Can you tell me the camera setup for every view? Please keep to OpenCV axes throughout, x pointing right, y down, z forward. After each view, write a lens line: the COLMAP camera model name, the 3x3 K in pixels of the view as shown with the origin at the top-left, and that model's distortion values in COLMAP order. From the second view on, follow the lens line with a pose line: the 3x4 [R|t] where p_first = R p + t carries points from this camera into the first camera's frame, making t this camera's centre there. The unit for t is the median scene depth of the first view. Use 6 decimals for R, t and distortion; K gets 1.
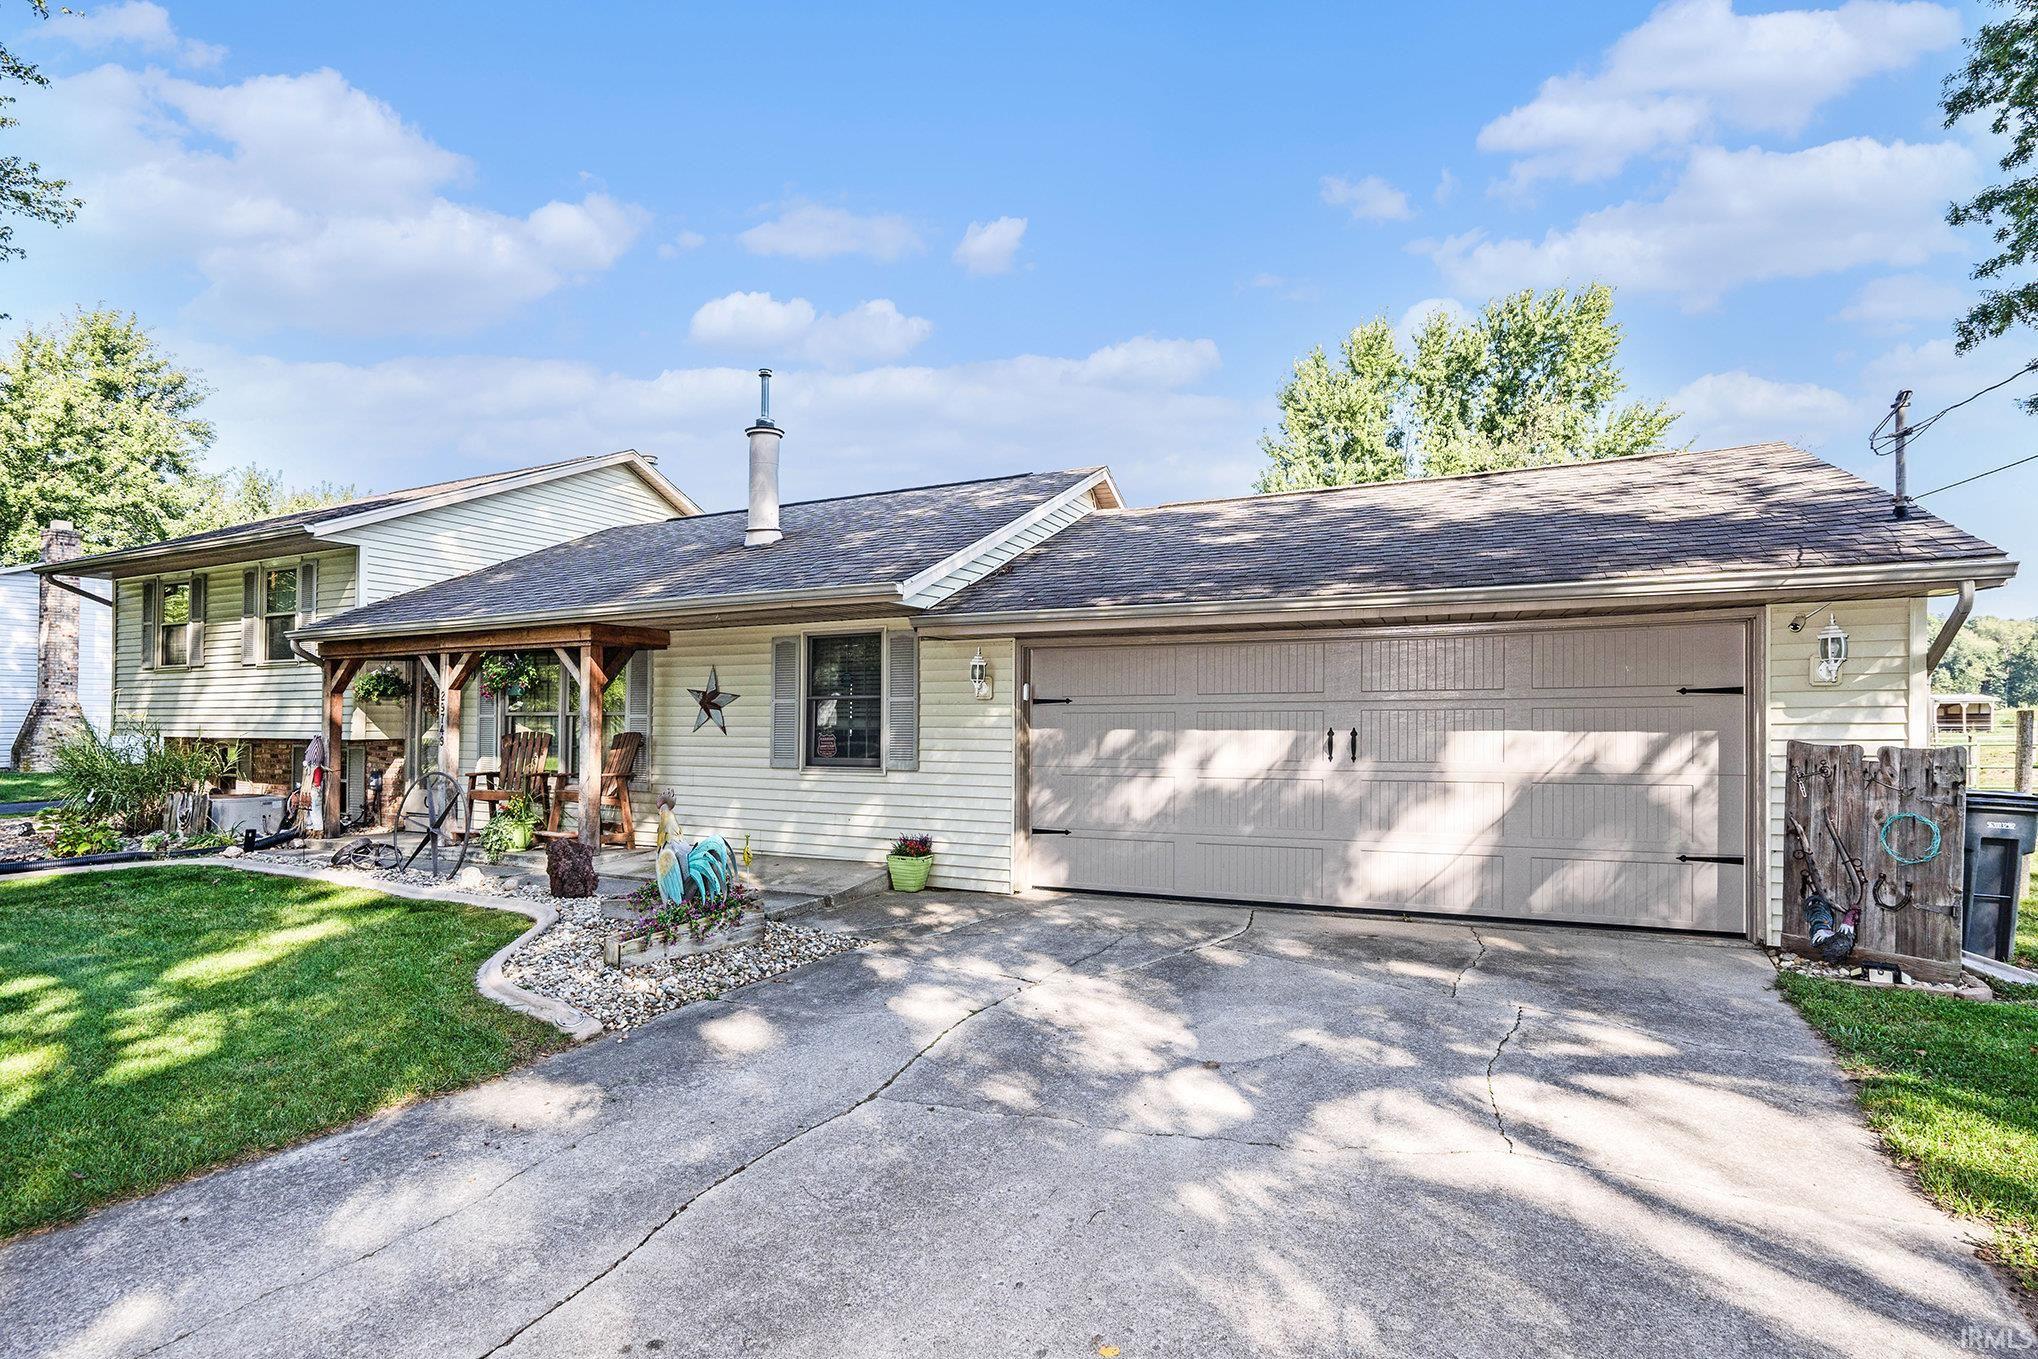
lens RADIAL K [[973.1, 0, 1018.2], [0, 973.1, 648.8], [0, 0, 1]] dist [-0.058025, 0.032485]
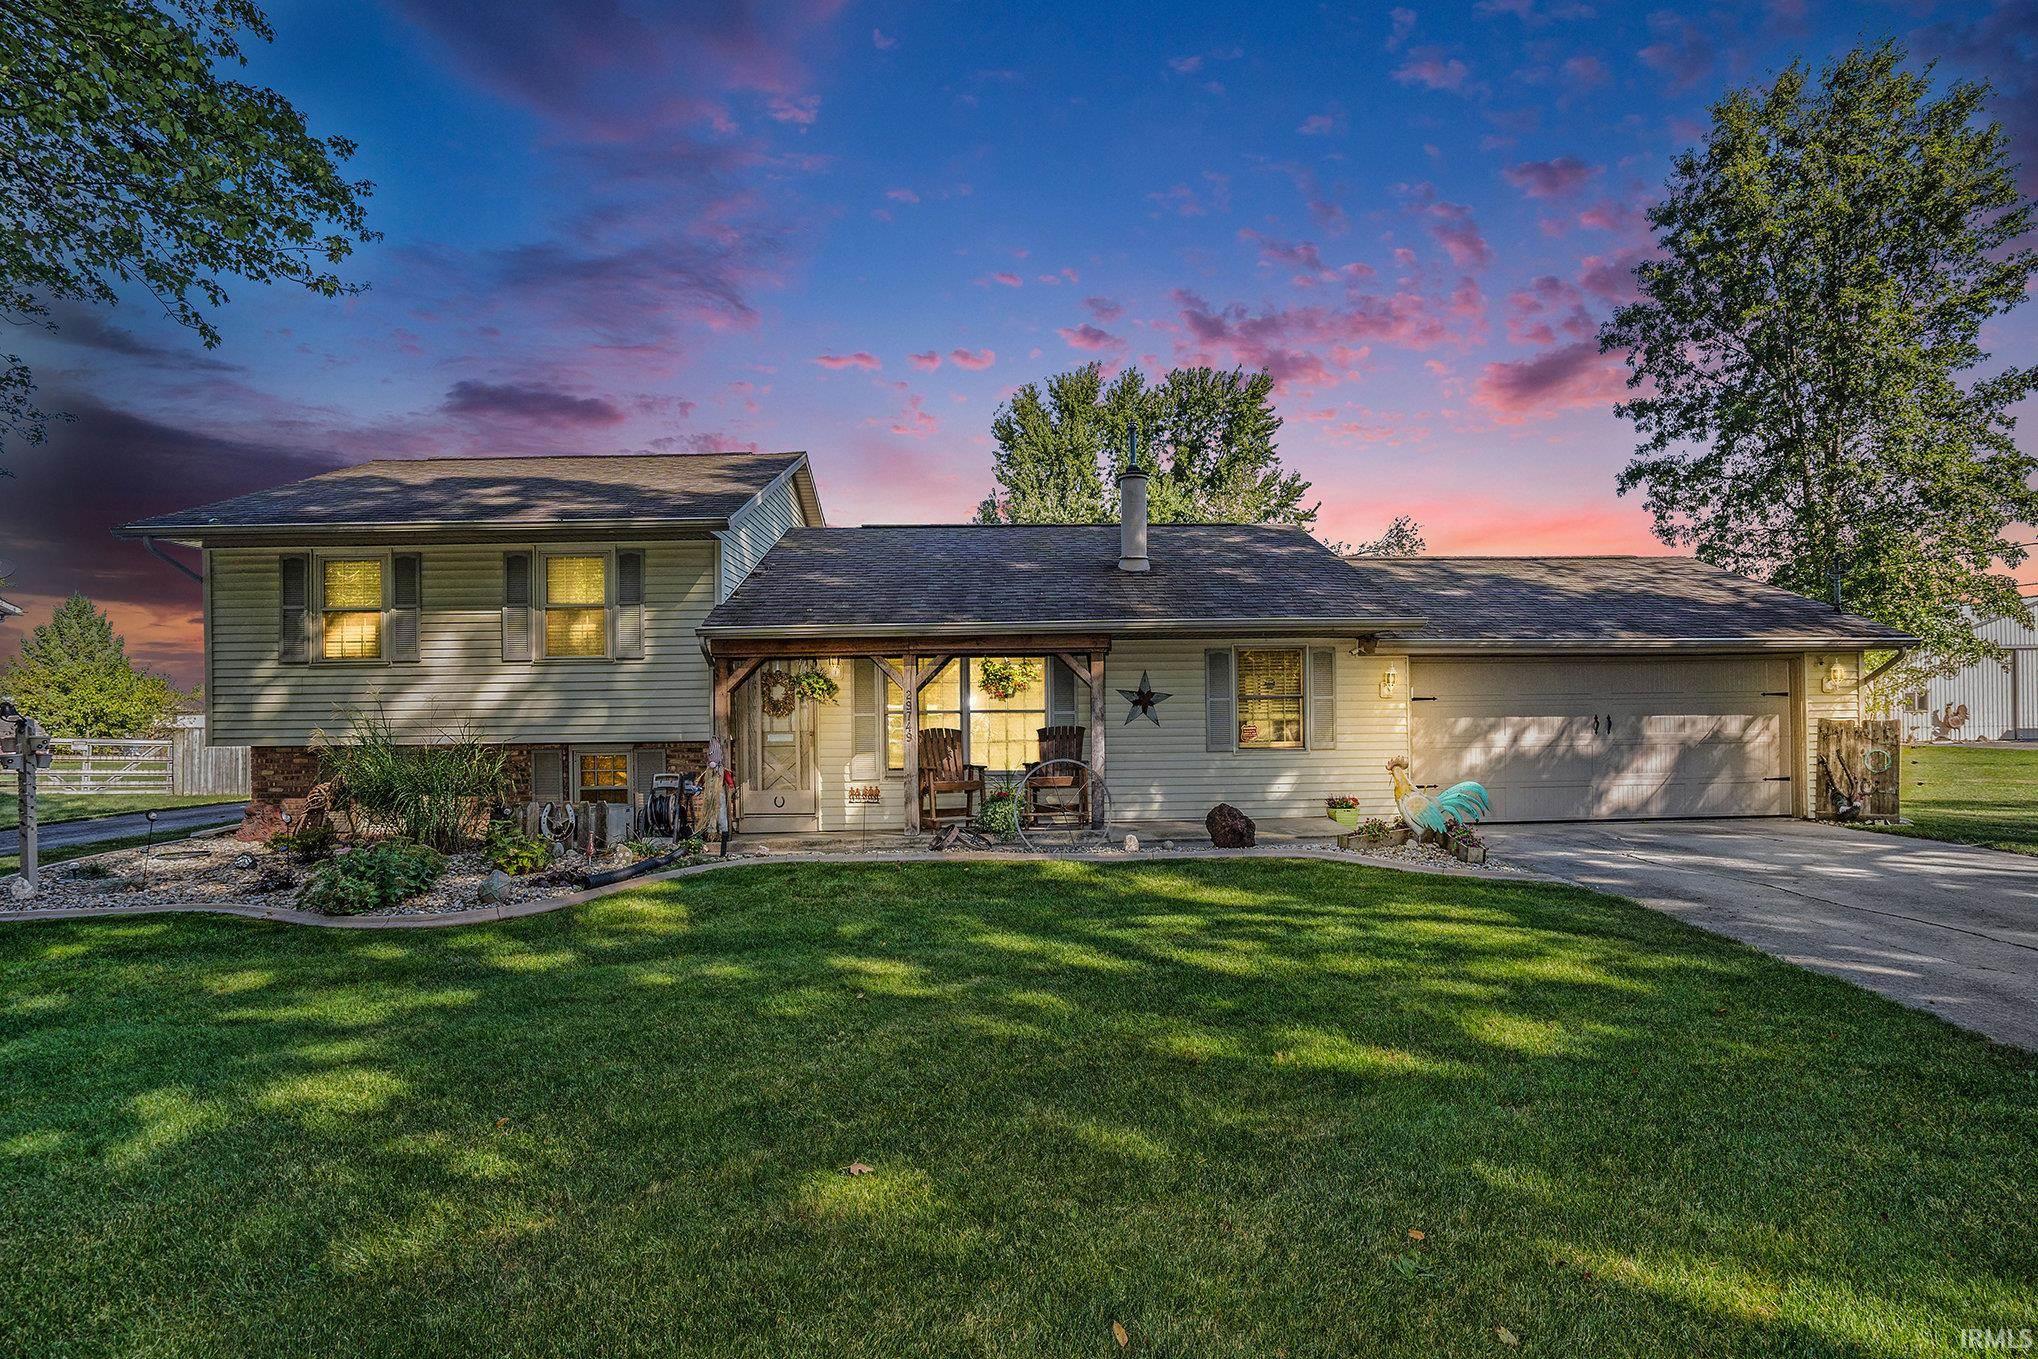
lens RADIAL K [[973.1, 0, 1018.2], [0, 973.1, 648.8], [0, 0, 1]] dist [-0.058025, 0.032485]
pose [[0.896342, 0.025738, 0.442616, -1.470601], [-0.024152, 0.999666, -0.009220, 0.004894], [-0.442706, -0.002425, 0.896664, -0.076520]]
